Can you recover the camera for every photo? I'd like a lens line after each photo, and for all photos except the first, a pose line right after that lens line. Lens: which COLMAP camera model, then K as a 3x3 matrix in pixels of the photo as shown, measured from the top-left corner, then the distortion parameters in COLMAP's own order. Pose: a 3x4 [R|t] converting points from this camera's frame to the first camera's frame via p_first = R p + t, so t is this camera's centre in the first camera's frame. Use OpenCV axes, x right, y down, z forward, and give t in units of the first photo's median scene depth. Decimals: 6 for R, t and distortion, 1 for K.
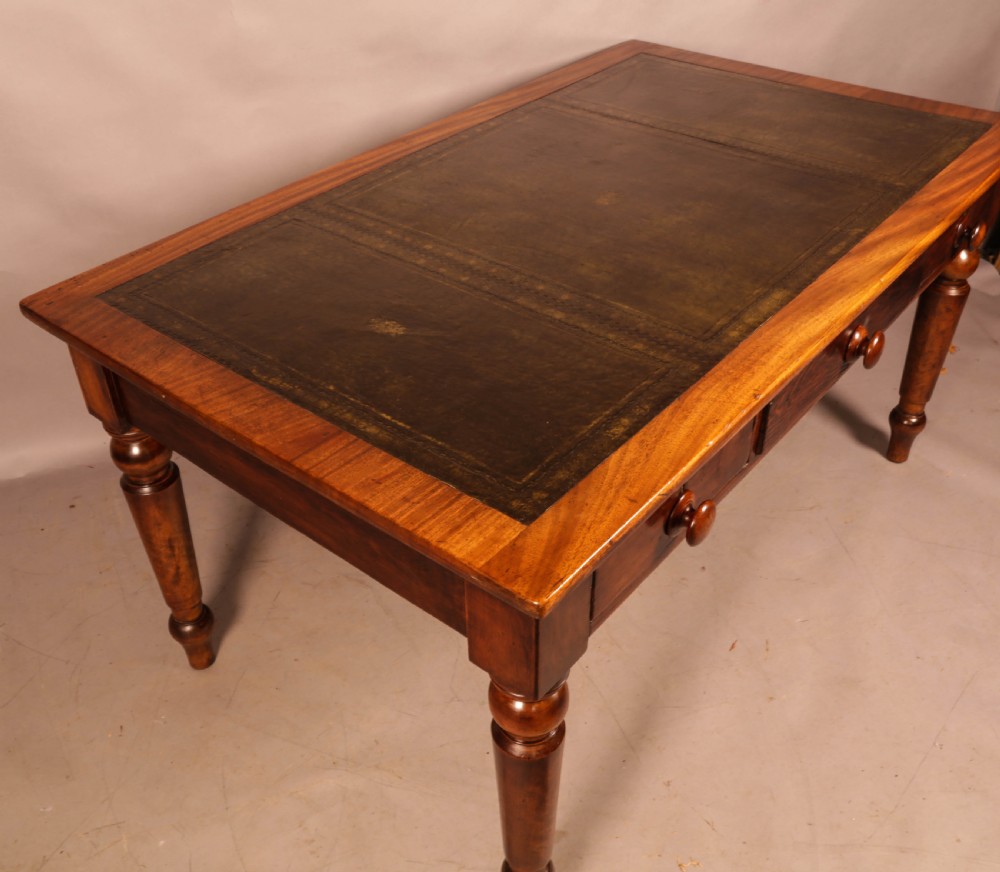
lens RADIAL K [[1000.8, 0, 474.5], [0, 1000.8, 438.5], [0, 0, 1]] dist [-0.055430, 0.001971]
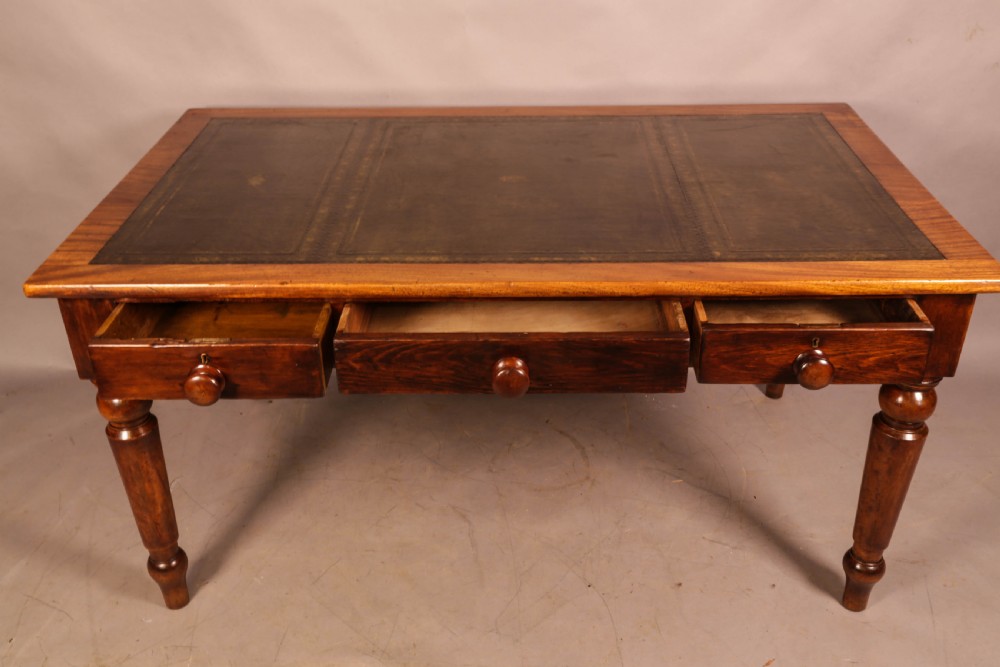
lens RADIAL K [[973.9, 0, 499.3], [0, 973.9, 340.0], [0, 0, 1]] dist [0.005680, 0.005485]
pose [[0.632998, 0.409748, -0.656825, 1.235609], [-0.469143, 0.877937, 0.095560, -0.215118], [0.615806, 0.247656, 0.747963, 0.176364]]
